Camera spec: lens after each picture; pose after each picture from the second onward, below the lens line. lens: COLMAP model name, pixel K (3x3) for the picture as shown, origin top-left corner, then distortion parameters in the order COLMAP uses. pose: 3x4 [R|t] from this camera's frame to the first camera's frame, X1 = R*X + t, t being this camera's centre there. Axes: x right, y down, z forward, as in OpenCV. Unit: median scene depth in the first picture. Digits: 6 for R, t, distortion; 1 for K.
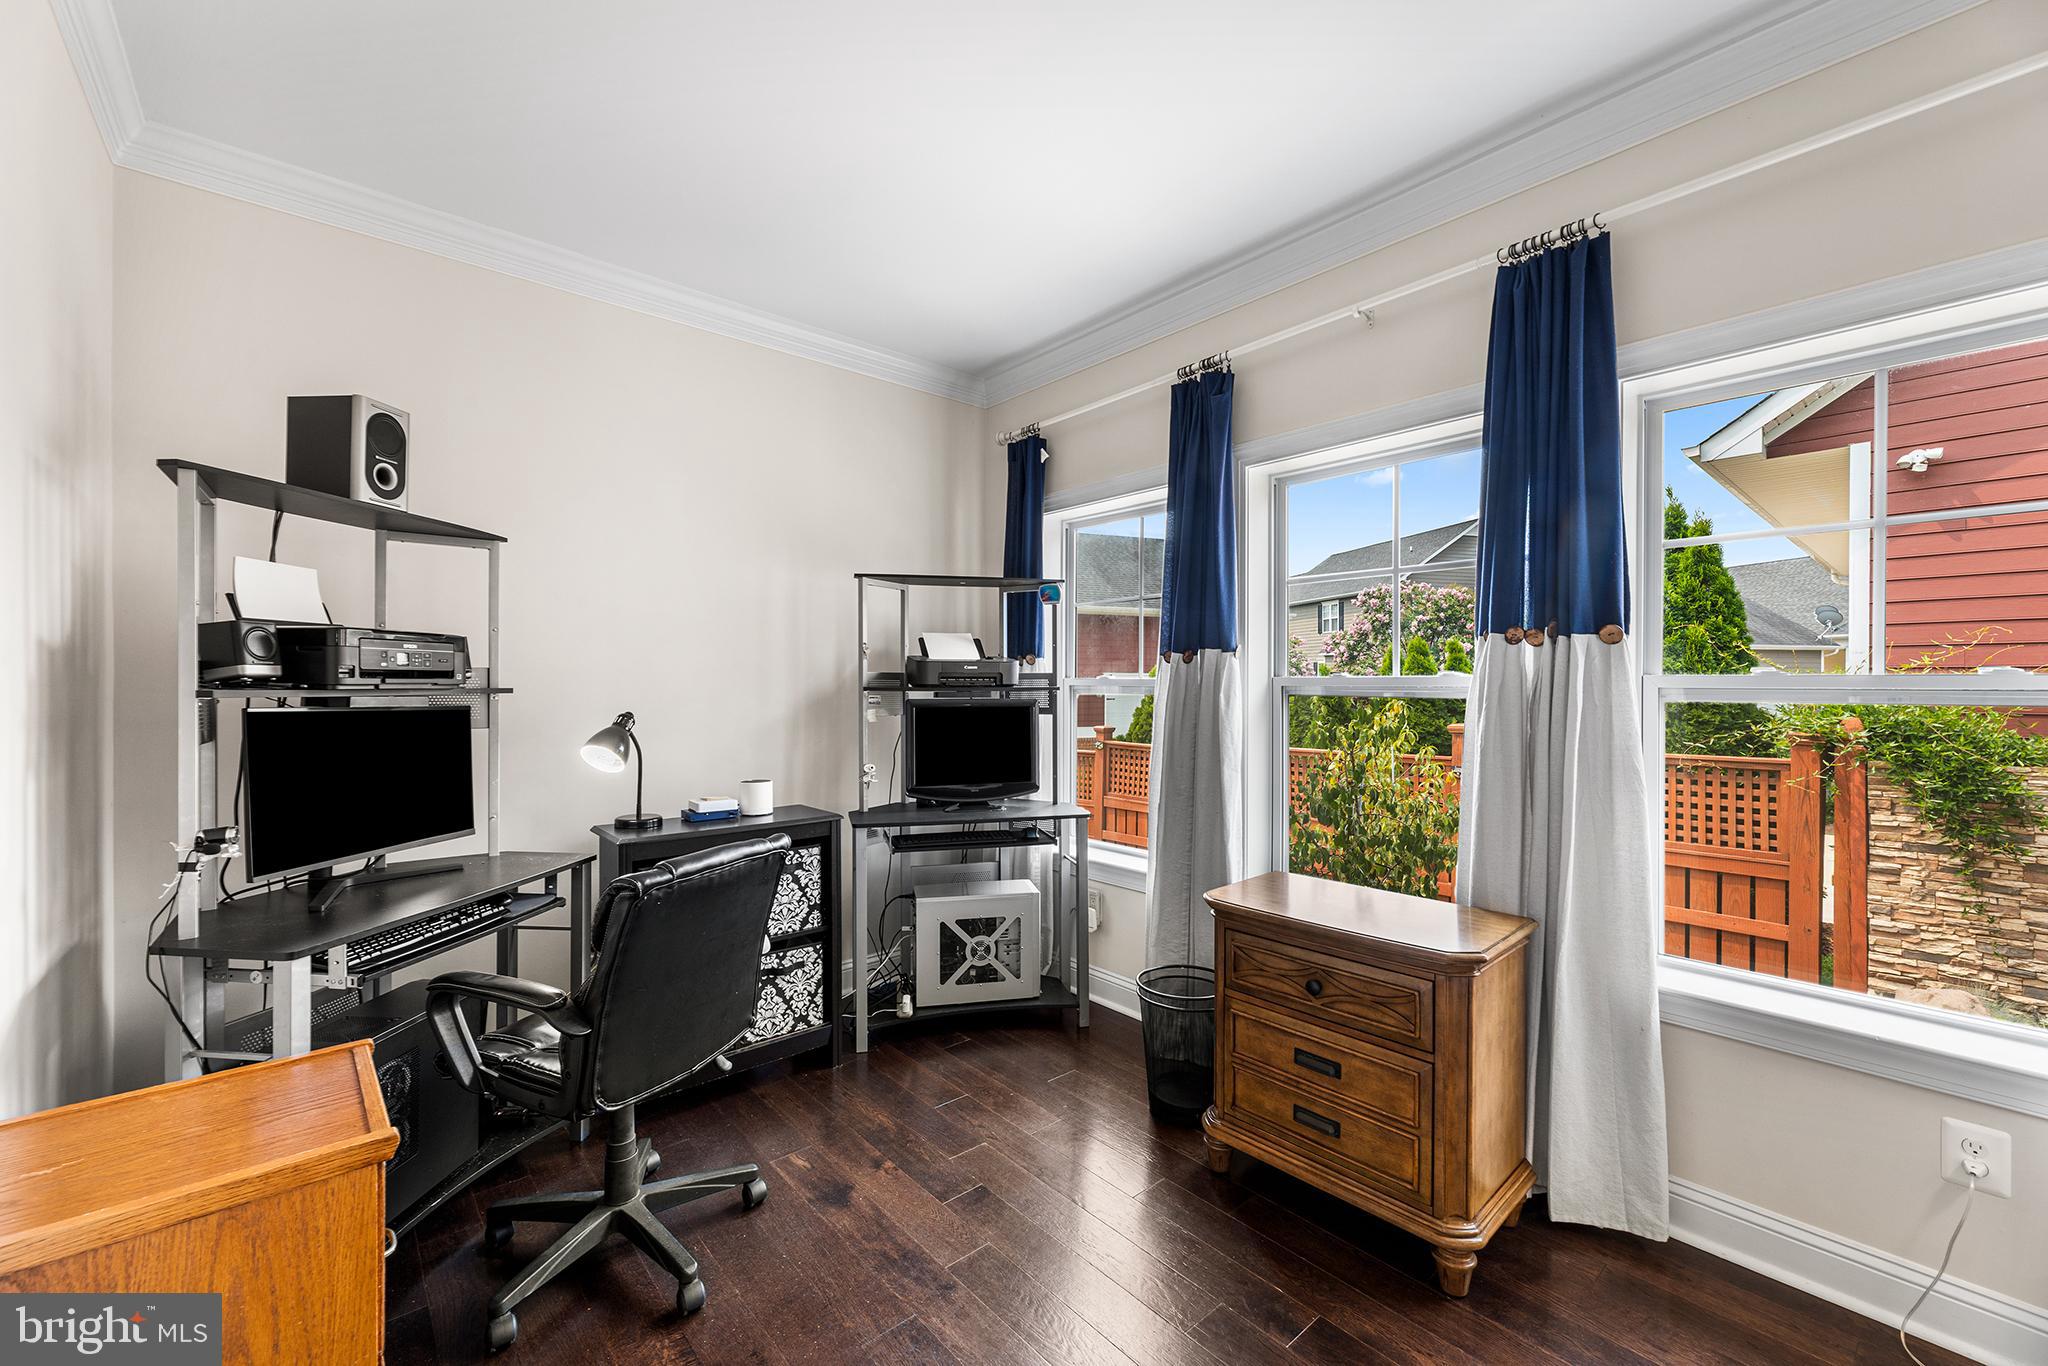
lens RADIAL K [[823.1, 0, 1023.6], [0, 823.1, 669.7], [0, 0, 1]] dist [0.001881, 0.000185]
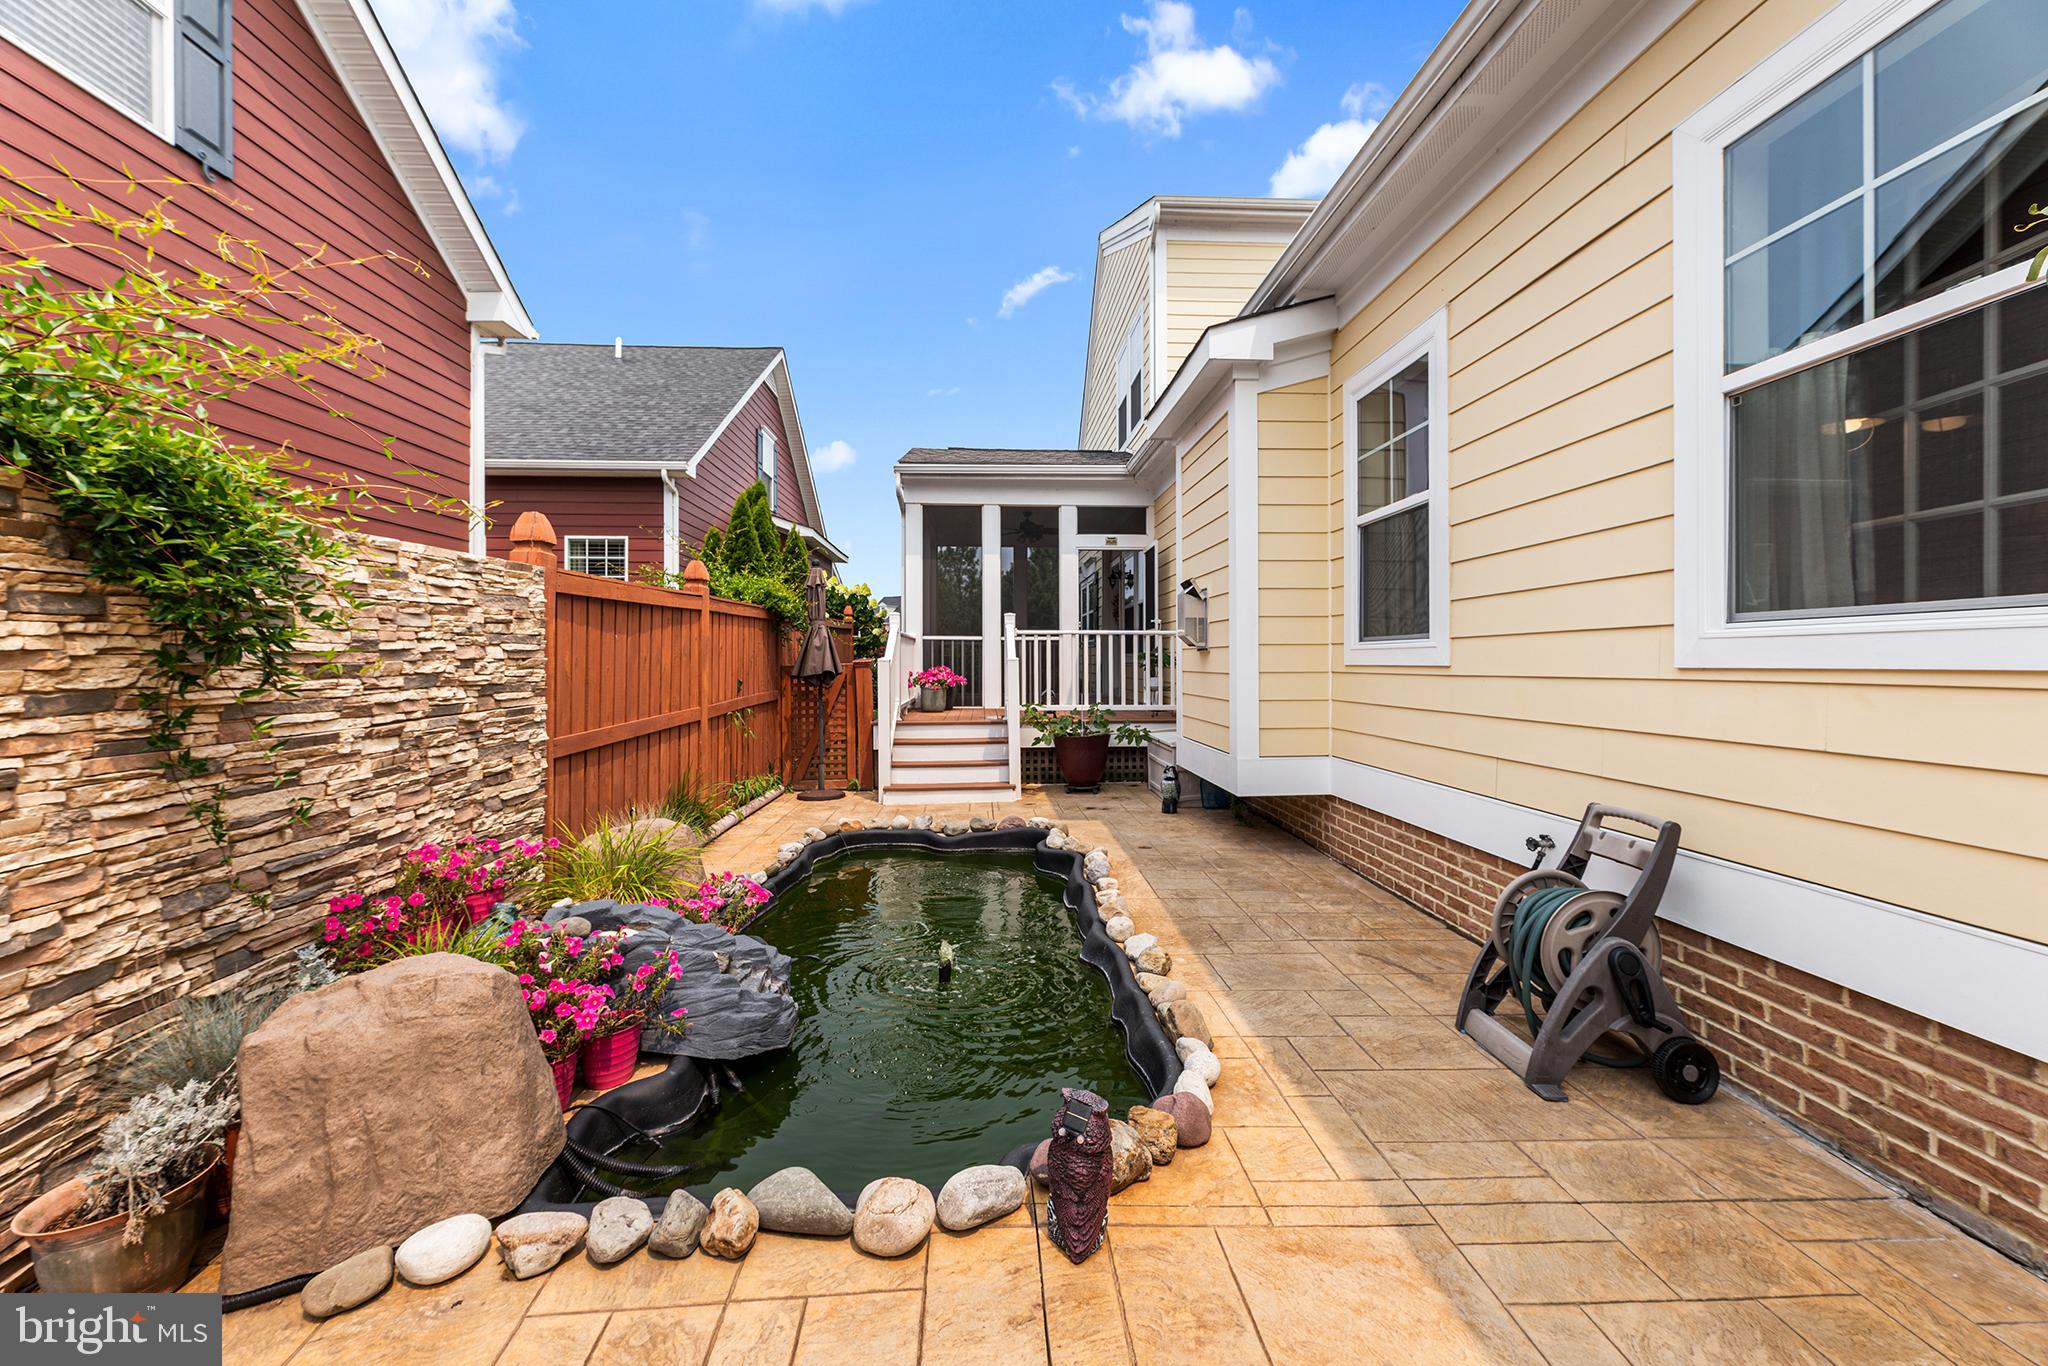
lens RADIAL K [[800.6, 0, 1014.4], [0, 800.6, 678.6], [0, 0, 1]] dist [0.000551, -0.000031]
pose [[-0.789344, -0.030210, 0.613208, 0.703758], [-0.035955, 0.999349, 0.002951, 0.253788], [-0.612898, -0.019718, -0.789916, 1.381563]]
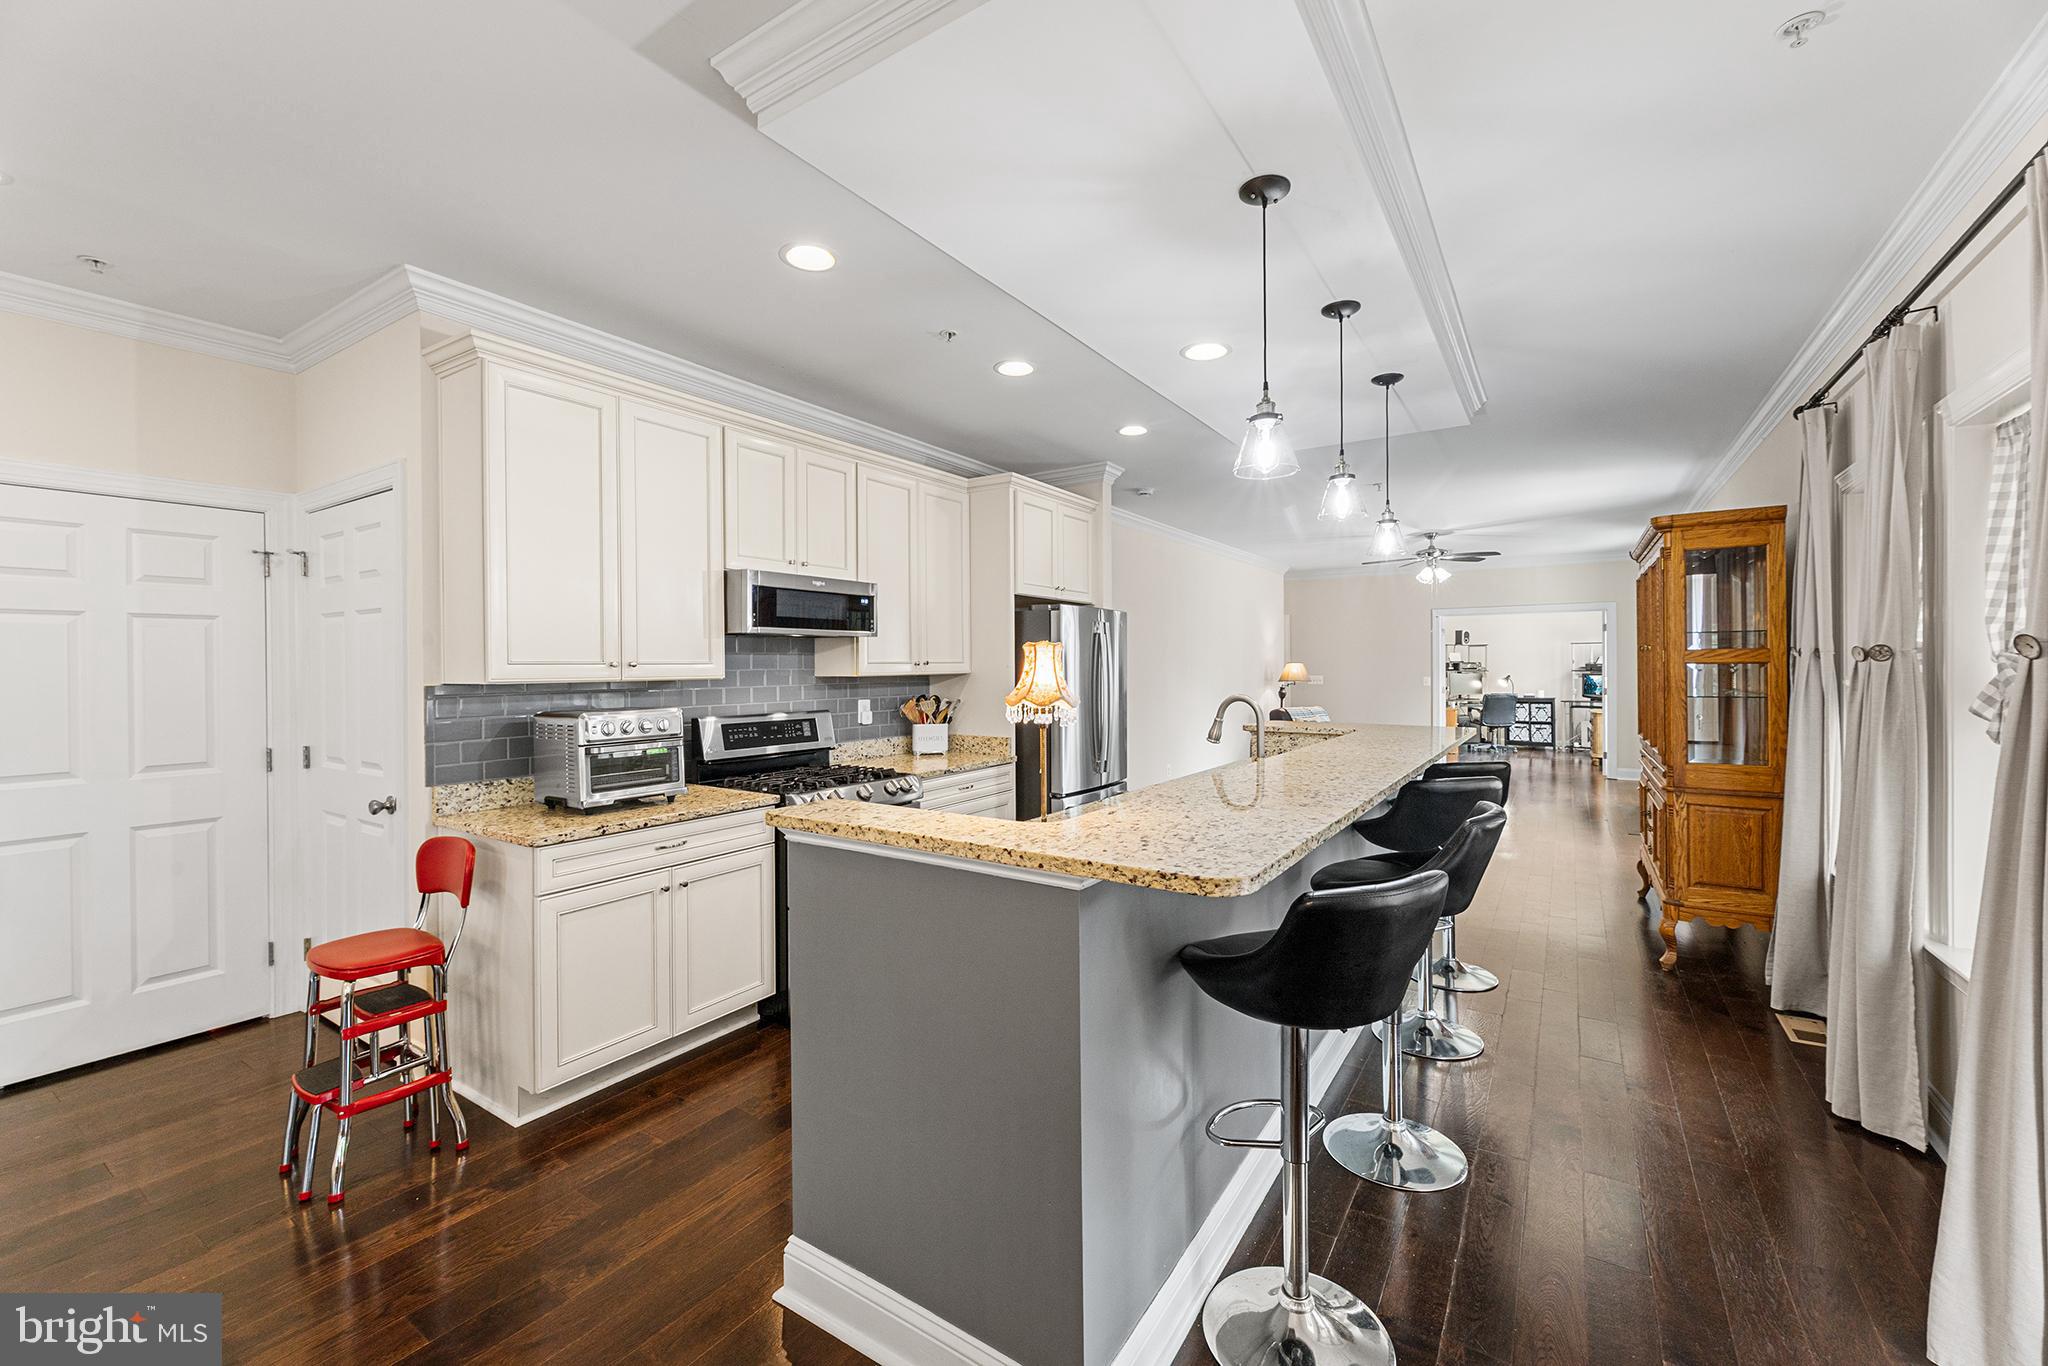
lens RADIAL K [[823.1, 0, 1023.6], [0, 823.1, 669.7], [0, 0, 1]] dist [0.001881, 0.000185]
pose [[0.281121, 0.002590, -0.959669, 2.806280], [0.024335, 0.999656, 0.009827, -0.086425], [0.959364, -0.026116, 0.280961, -2.631253]]
